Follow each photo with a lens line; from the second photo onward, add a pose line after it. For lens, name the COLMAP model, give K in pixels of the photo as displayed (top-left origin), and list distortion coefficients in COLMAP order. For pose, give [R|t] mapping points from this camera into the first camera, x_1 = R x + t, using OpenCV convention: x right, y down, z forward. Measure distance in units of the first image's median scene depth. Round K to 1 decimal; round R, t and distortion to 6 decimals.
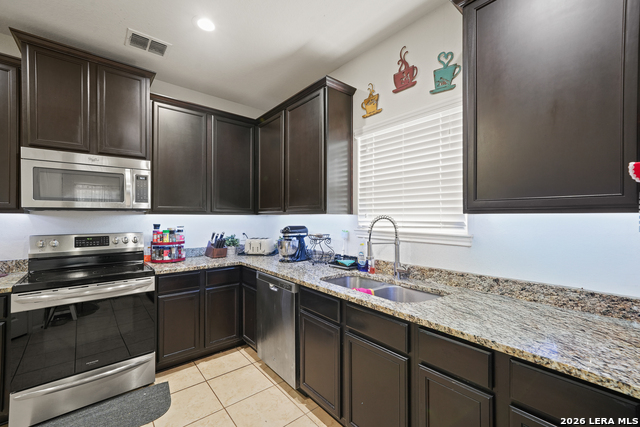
lens RADIAL K [[270.3, 0, 319.2], [0, 270.3, 216.6], [0, 0, 1]] dist [0.008319, -0.000049]
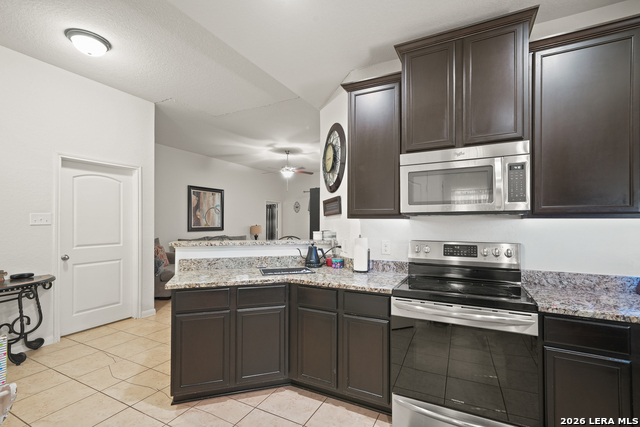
lens RADIAL K [[290.7, 0, 319.8], [0, 290.7, 217.5], [0, 0, 1]] dist [0.003216, 0.000573]
pose [[0.380525, -0.010838, -0.924707, -0.155811], [-0.000243, 0.999930, -0.011820, -0.002614], [0.924771, 0.004723, 0.380495, 0.247134]]
